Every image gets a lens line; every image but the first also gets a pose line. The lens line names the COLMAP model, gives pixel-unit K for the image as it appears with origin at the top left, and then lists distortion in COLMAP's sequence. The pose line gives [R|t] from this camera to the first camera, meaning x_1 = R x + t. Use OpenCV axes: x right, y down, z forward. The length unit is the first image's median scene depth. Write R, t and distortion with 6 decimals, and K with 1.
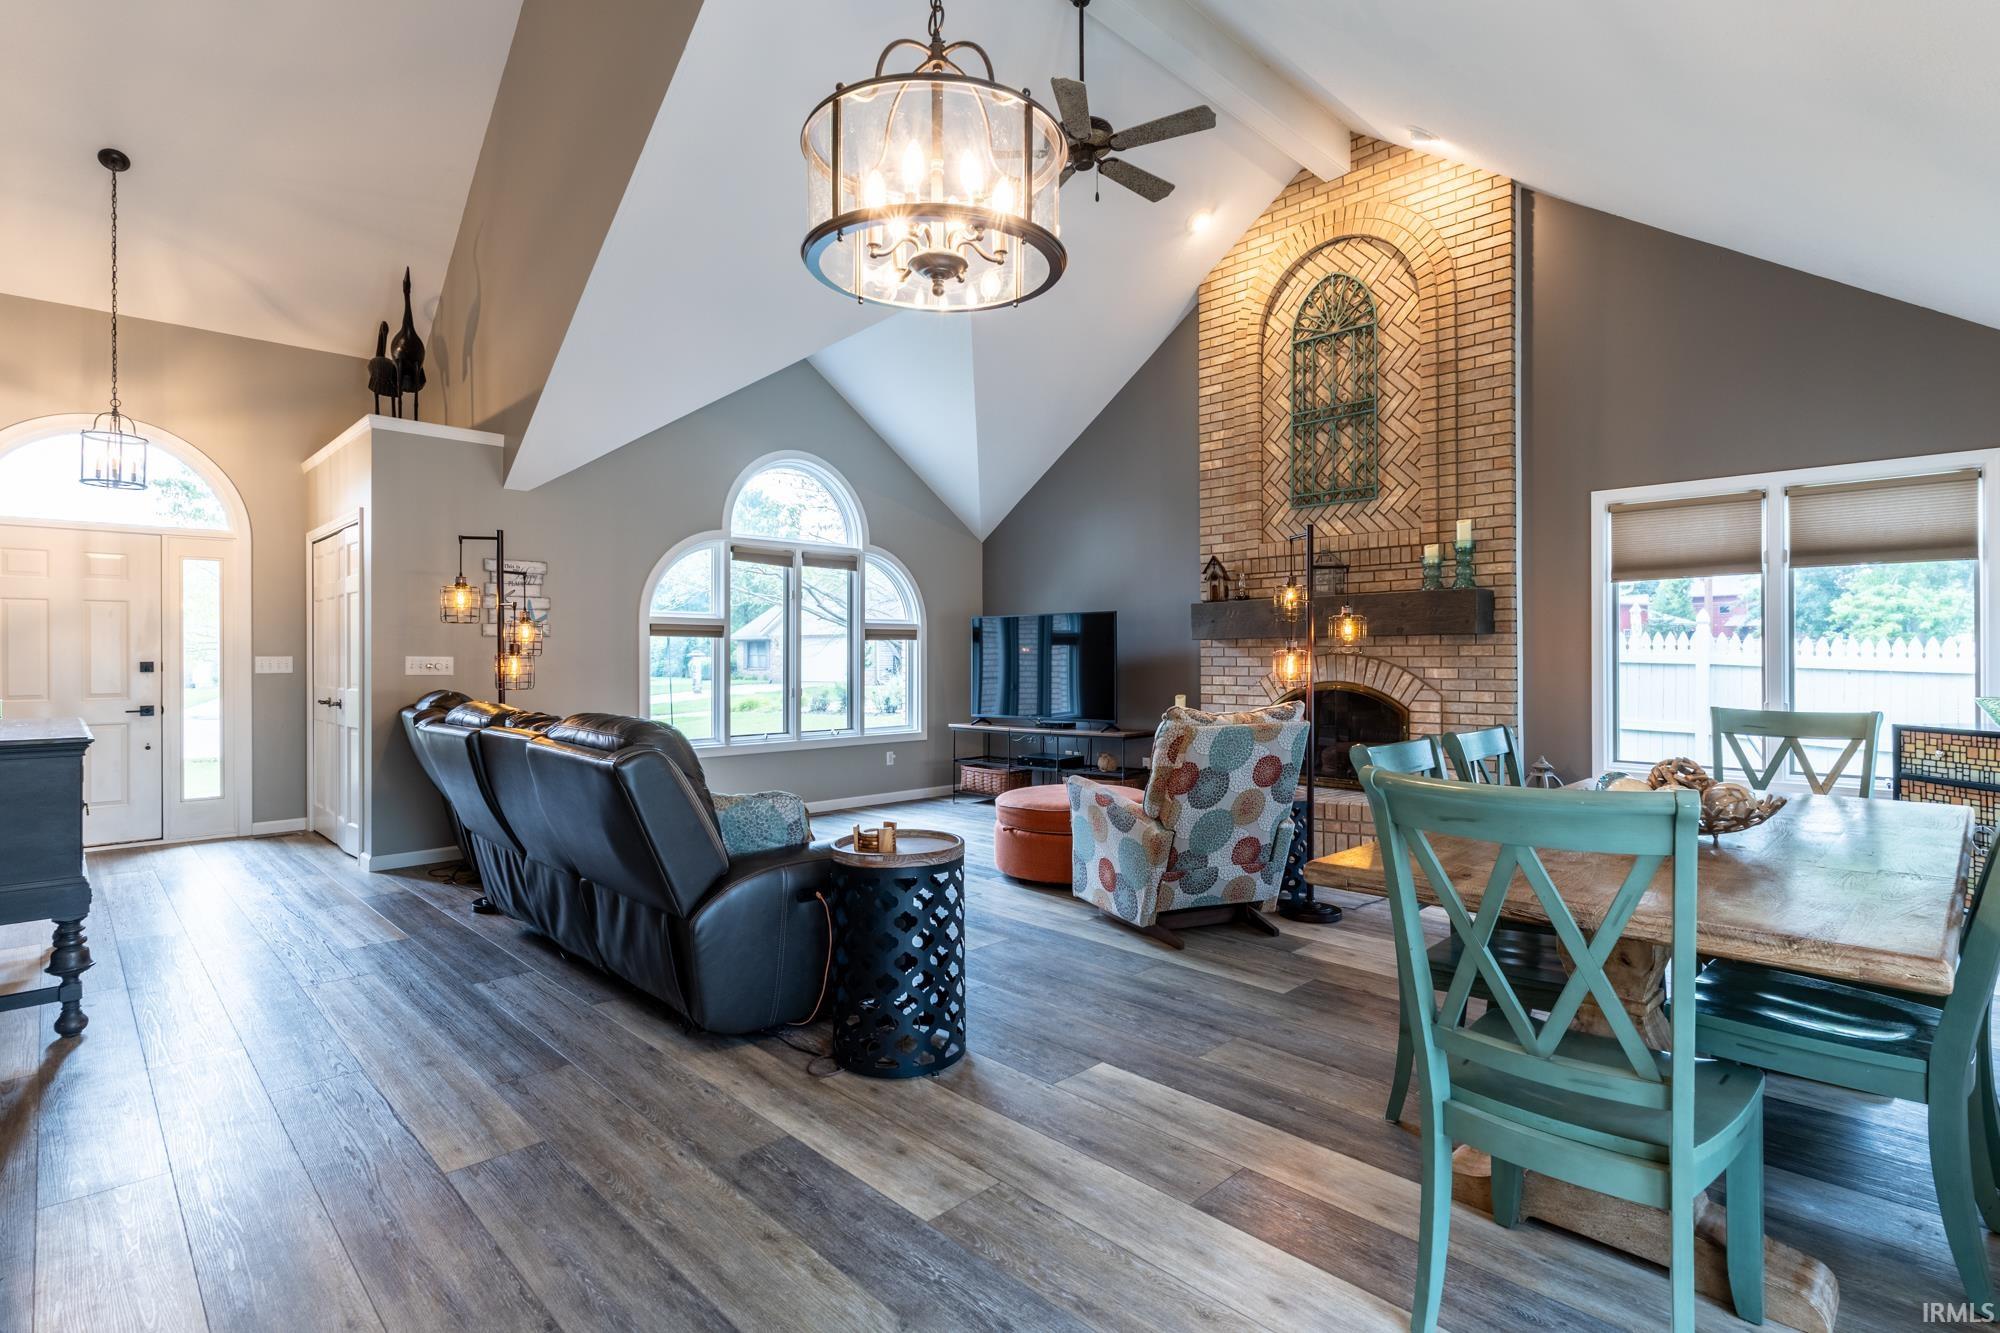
lens RADIAL K [[975.1, 0, 1001.3], [0, 975.1, 649.3], [0, 0, 1]] dist [0.006039, -0.001086]
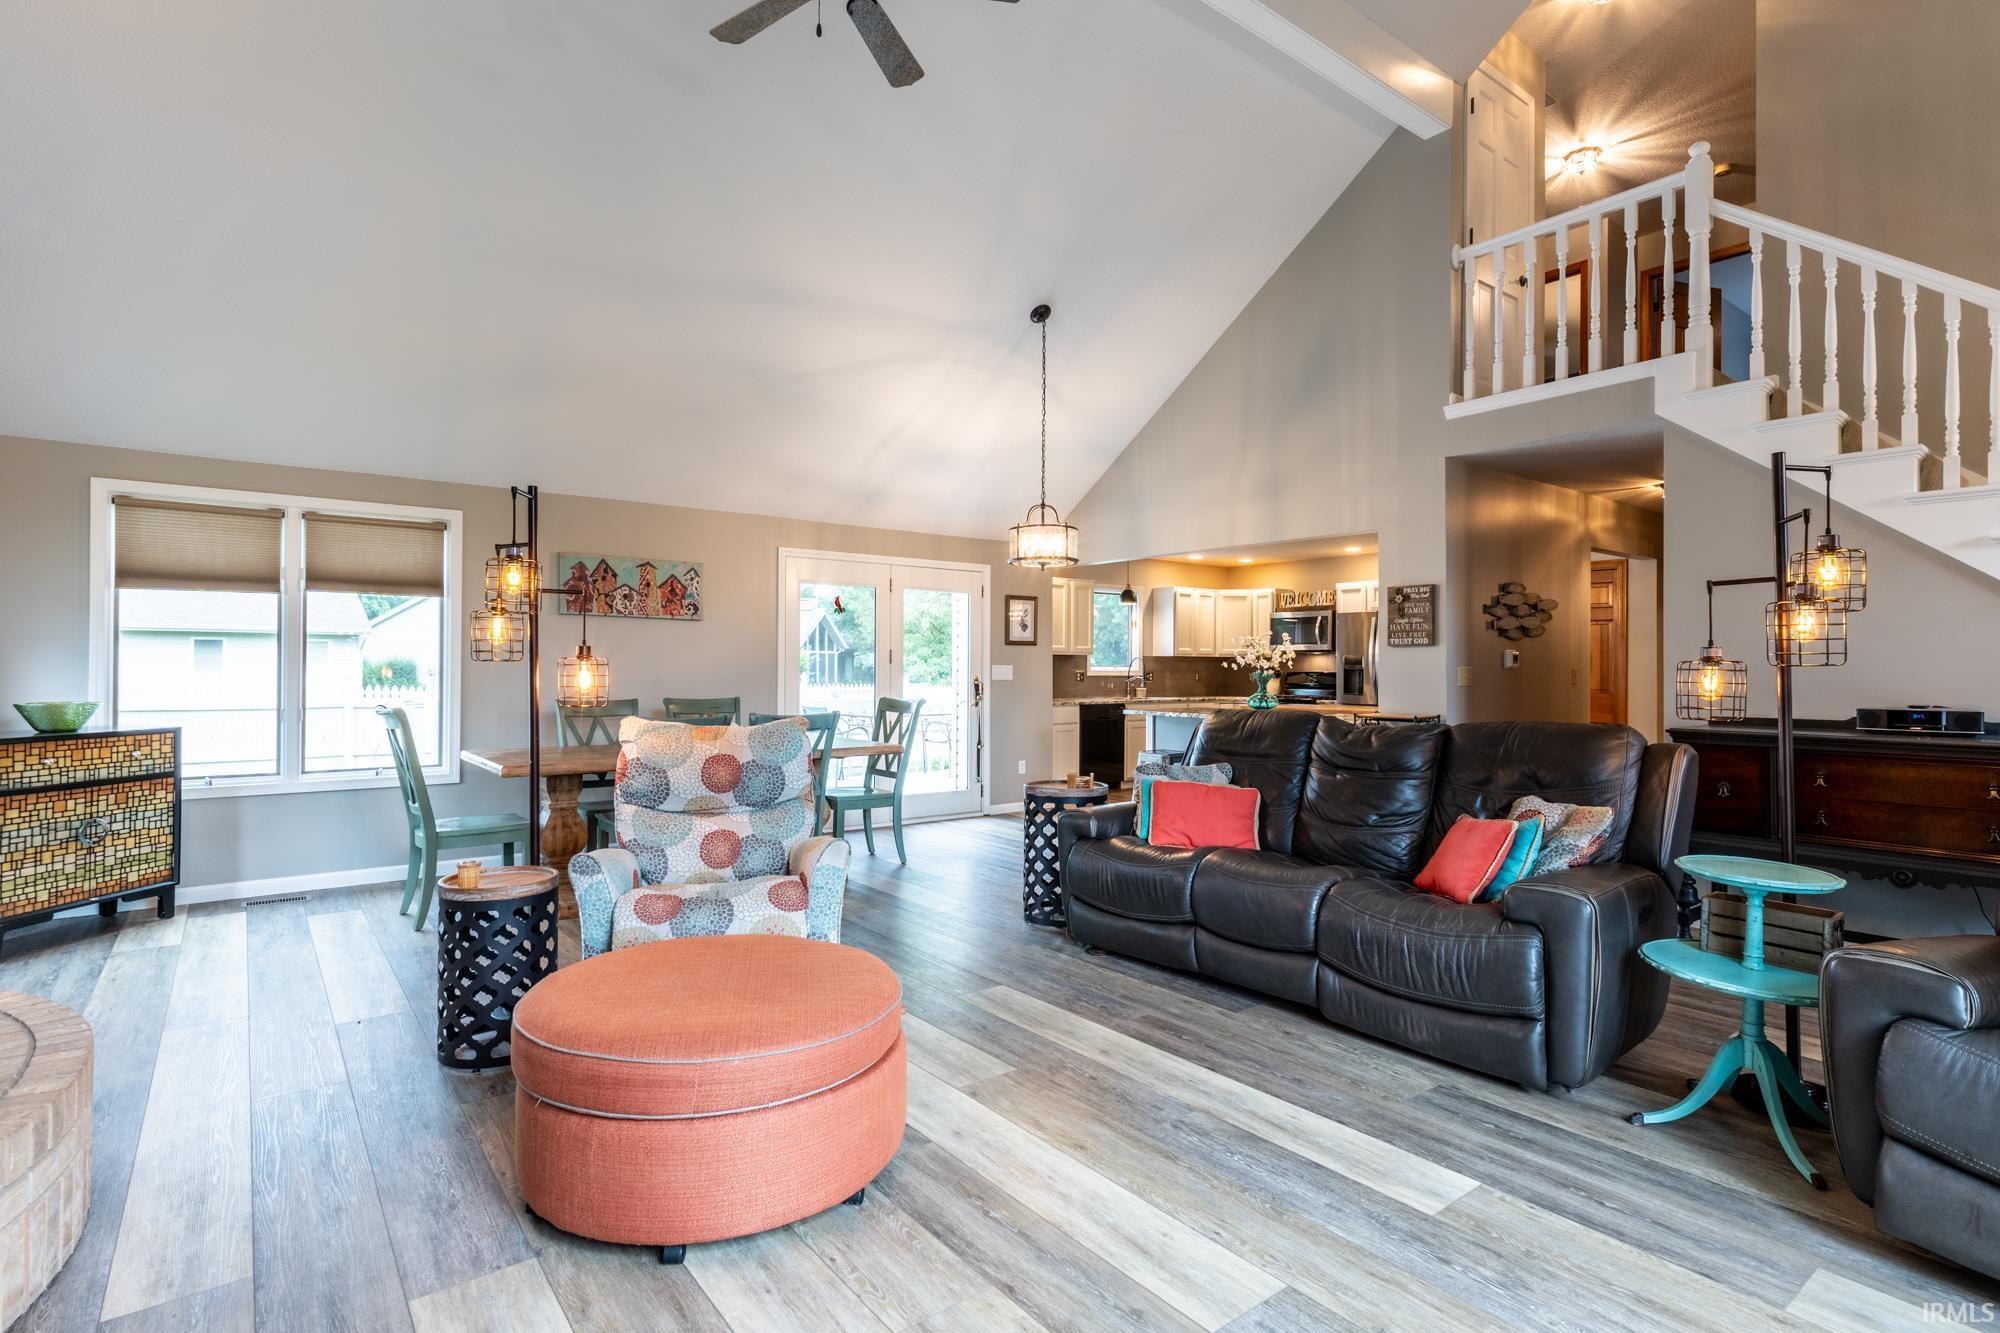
lens RADIAL K [[975.1, 0, 998.1], [0, 975.1, 664.1], [0, 0, 1]] dist [0.006039, -0.001086]
pose [[-0.992850, -0.001686, 0.119360, -0.090596], [-0.003191, 0.999918, -0.012422, 0.010554], [-0.119329, -0.012714, -0.992773, 1.266458]]
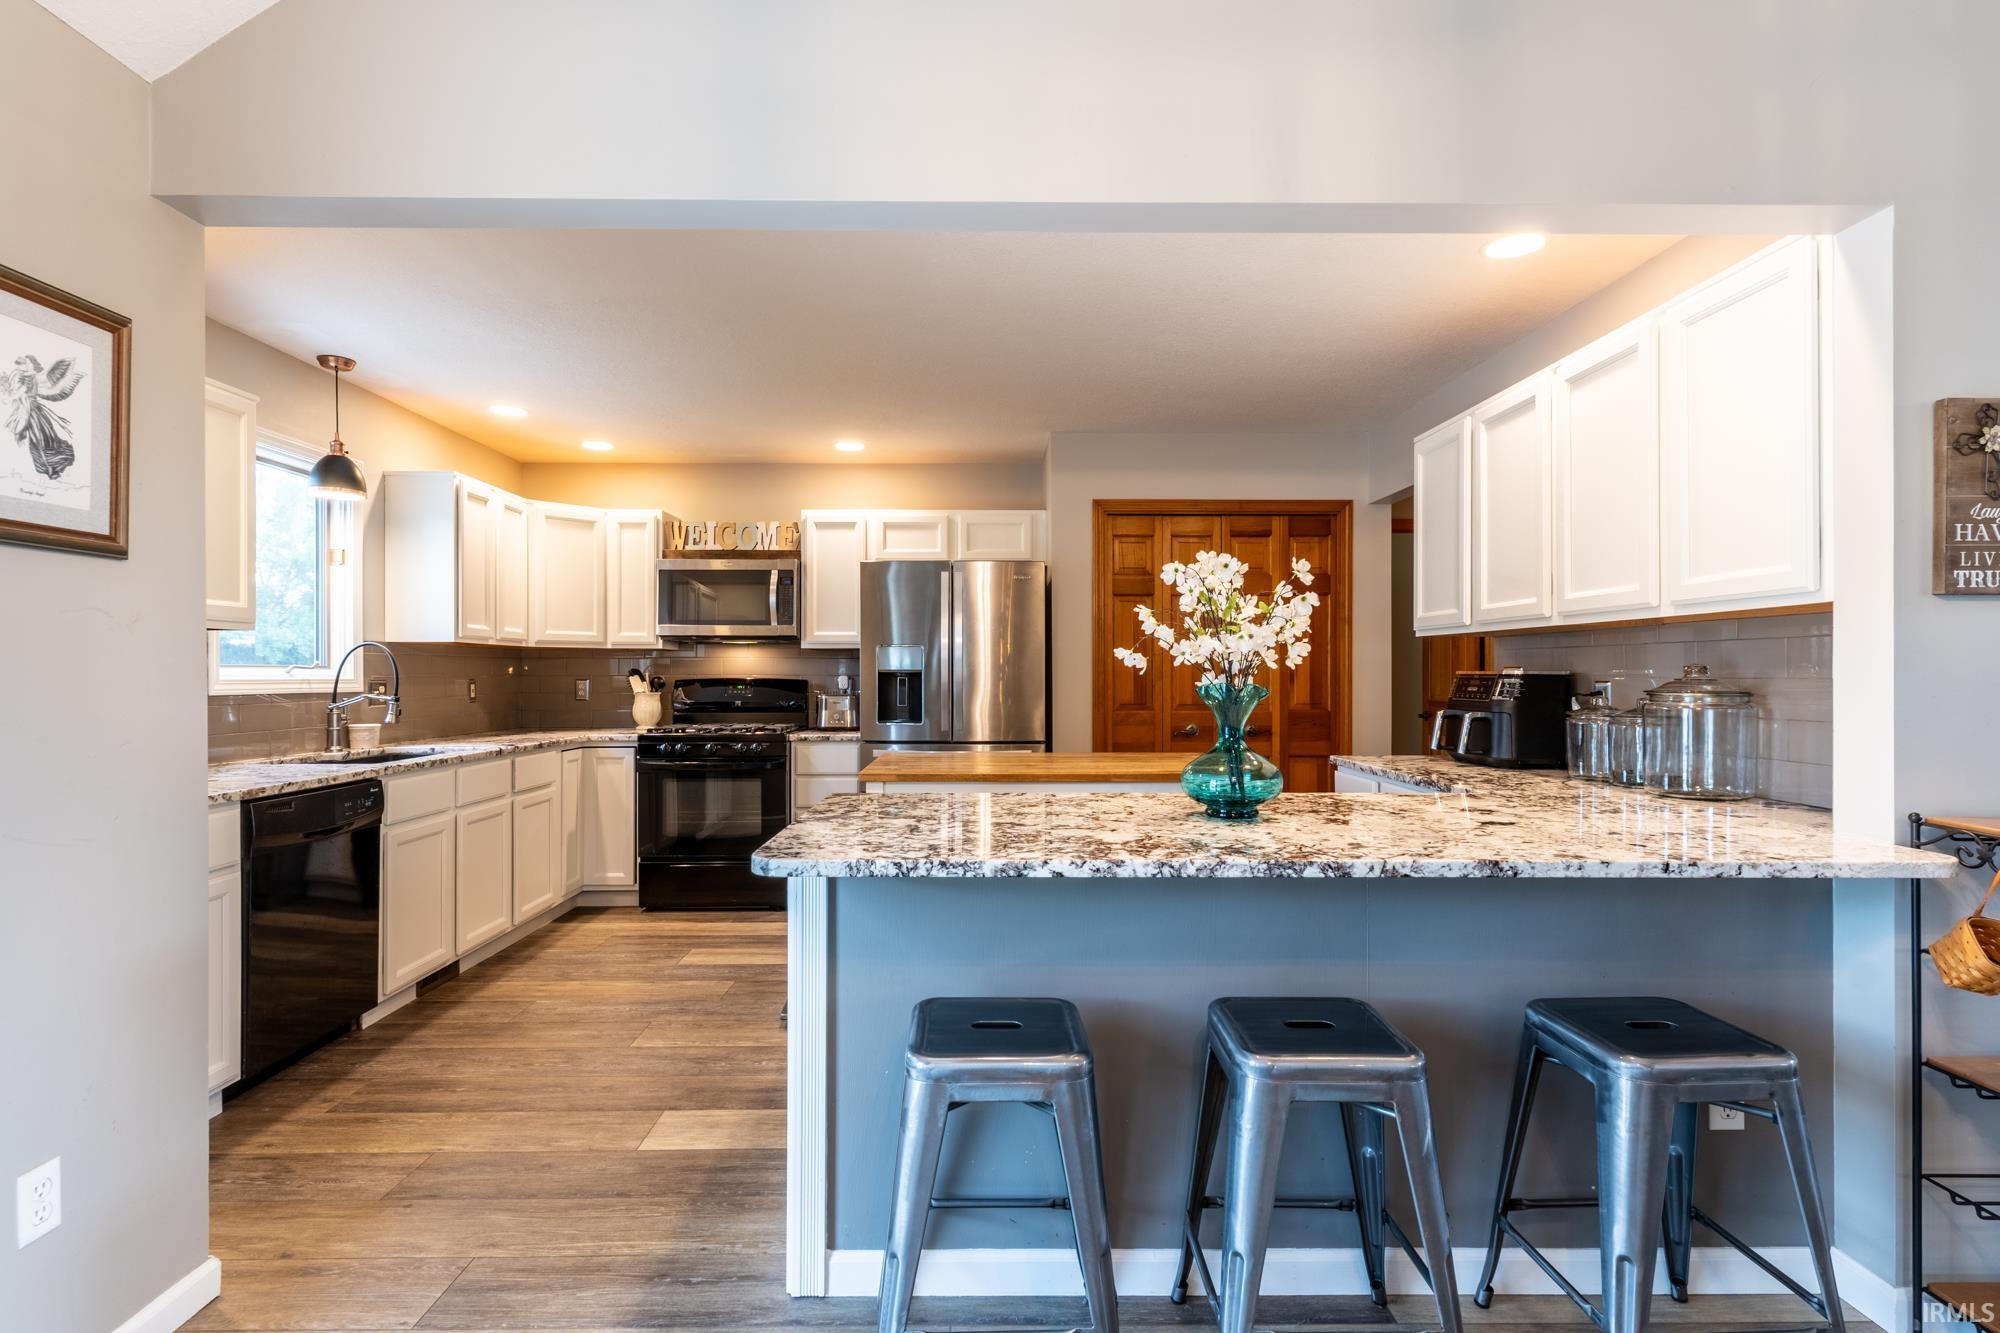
lens RADIAL K [[975.1, 0, 989.7], [0, 975.1, 680.5], [0, 0, 1]] dist [0.006039, -0.001086]
pose [[-0.693142, 0.006366, -0.720773, 0.050265], [0.007210, 0.999972, 0.001898, 0.003047], [0.720765, -0.003881, -0.693169, 0.269951]]
